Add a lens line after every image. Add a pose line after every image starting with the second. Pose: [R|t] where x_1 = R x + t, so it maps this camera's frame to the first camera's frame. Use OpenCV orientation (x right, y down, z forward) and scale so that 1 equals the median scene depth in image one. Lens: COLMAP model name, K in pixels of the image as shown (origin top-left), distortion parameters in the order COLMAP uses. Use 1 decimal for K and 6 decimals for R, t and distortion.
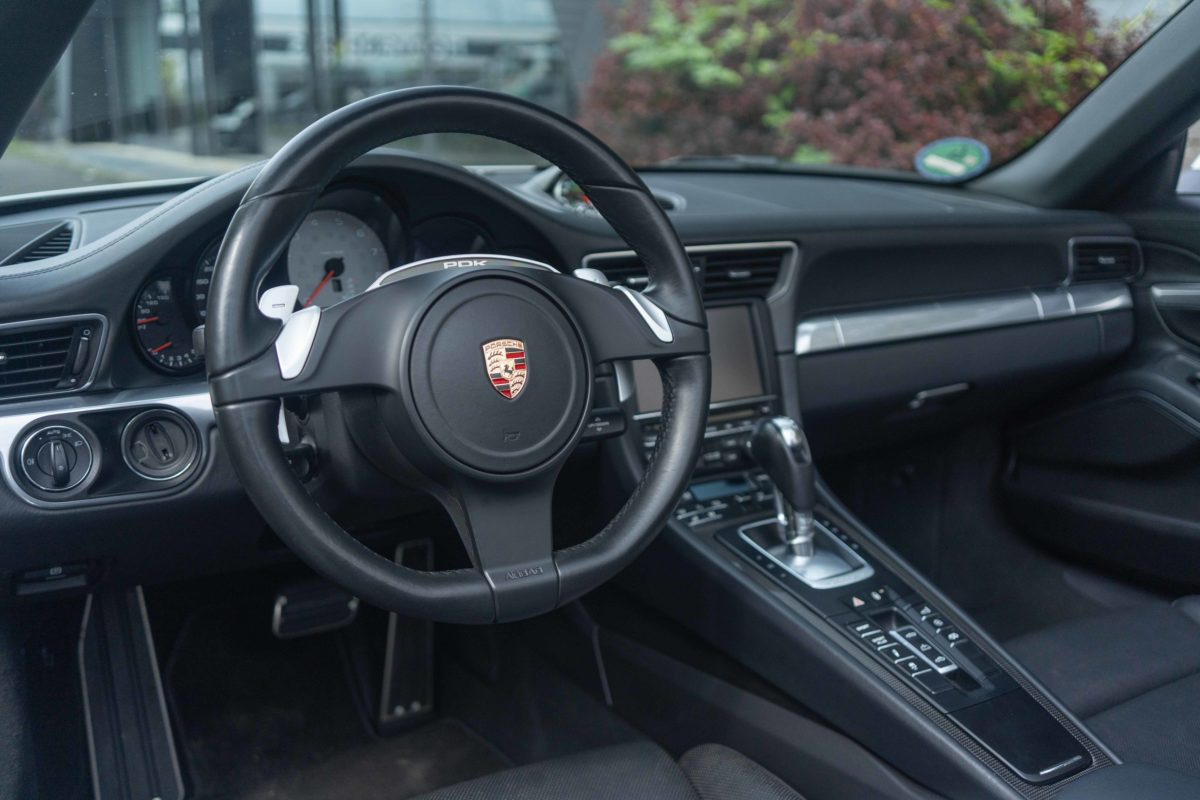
lens RADIAL K [[1250.8, 0, 600.0], [0, 1250.8, 400.0], [0, 0, 1]] dist [0.002810, 0.009916]
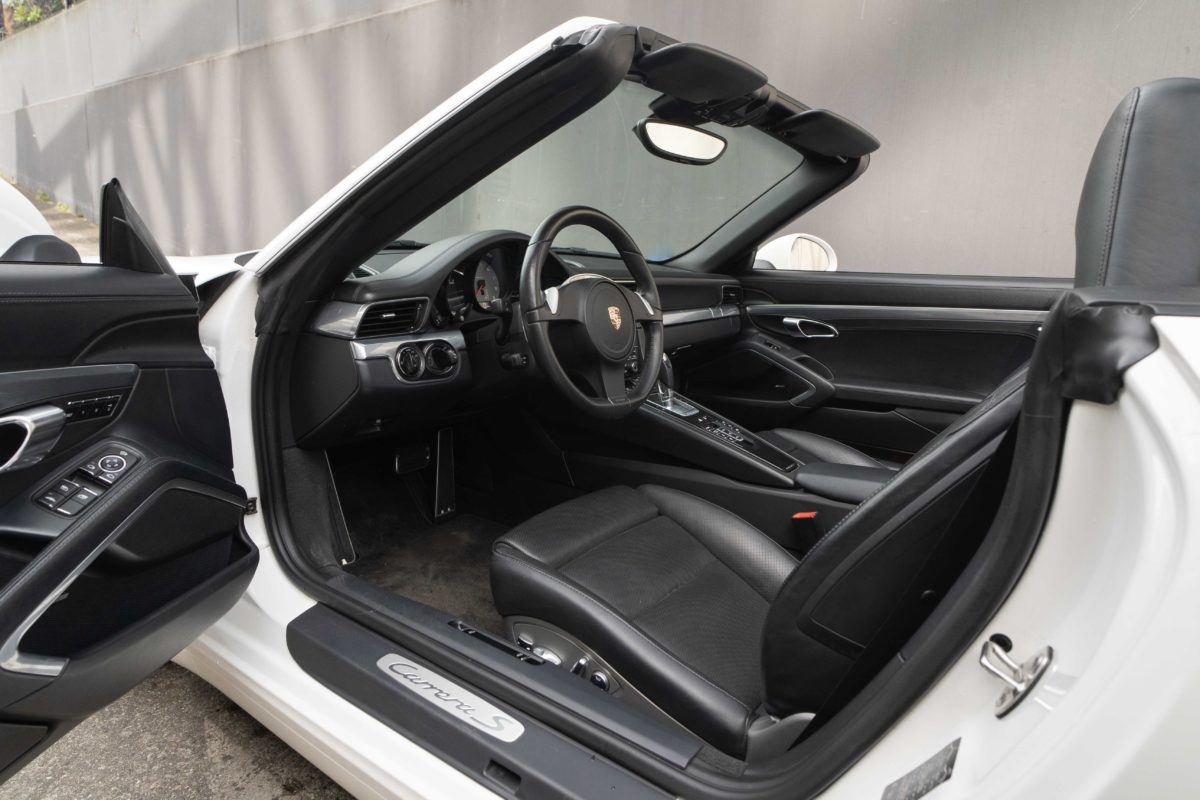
lens RADIAL K [[722.8, 0, 597.5], [0, 722.8, 379.1], [0, 0, 1]] dist [-0.018748, -0.000246]
pose [[0.925007, -0.029823, 0.378779, -0.372307], [0.041922, 0.998839, -0.023734, 0.073680], [-0.377631, 0.037833, 0.925183, -0.186815]]
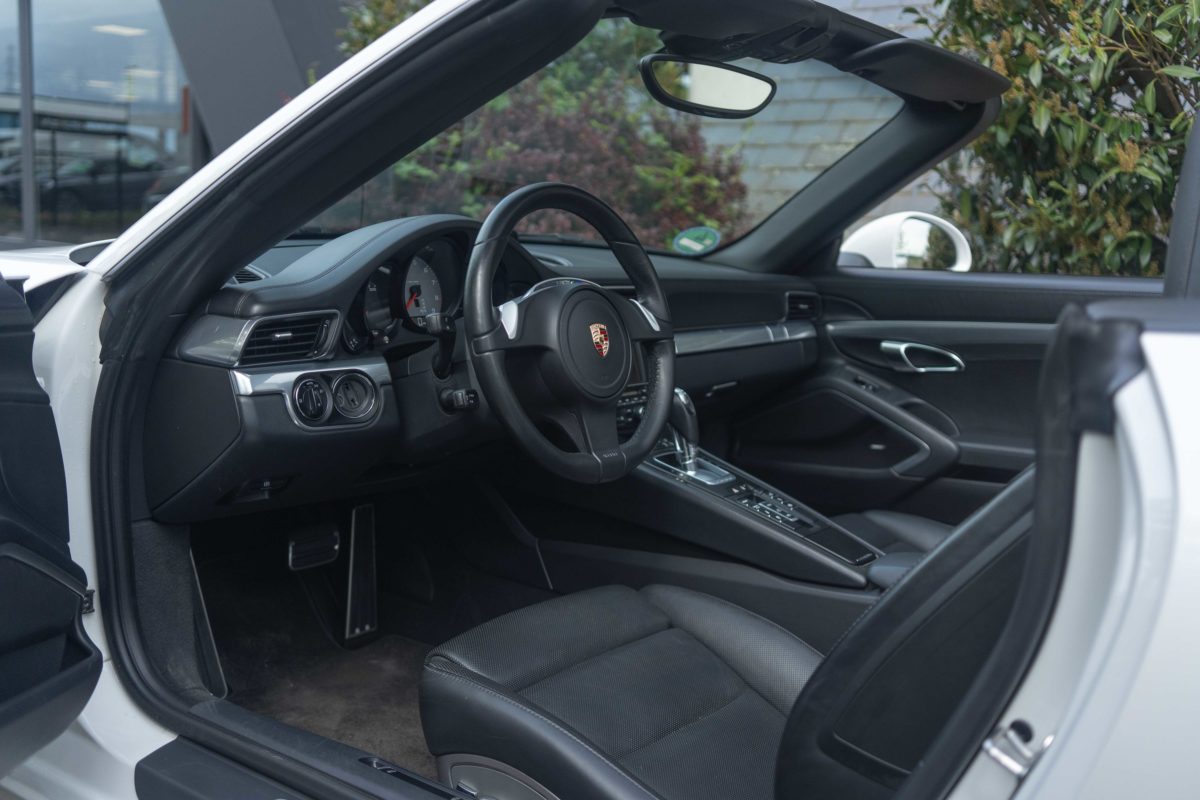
lens RADIAL K [[1250.8, 0, 600.0], [0, 1250.8, 400.0], [0, 0, 1]] dist [0.002810, 0.009916]
pose [[0.935181, -0.011466, 0.353984, -0.398717], [0.036940, 0.997182, -0.065290, 0.100298], [-0.352238, 0.074134, 0.932970, -0.376487]]
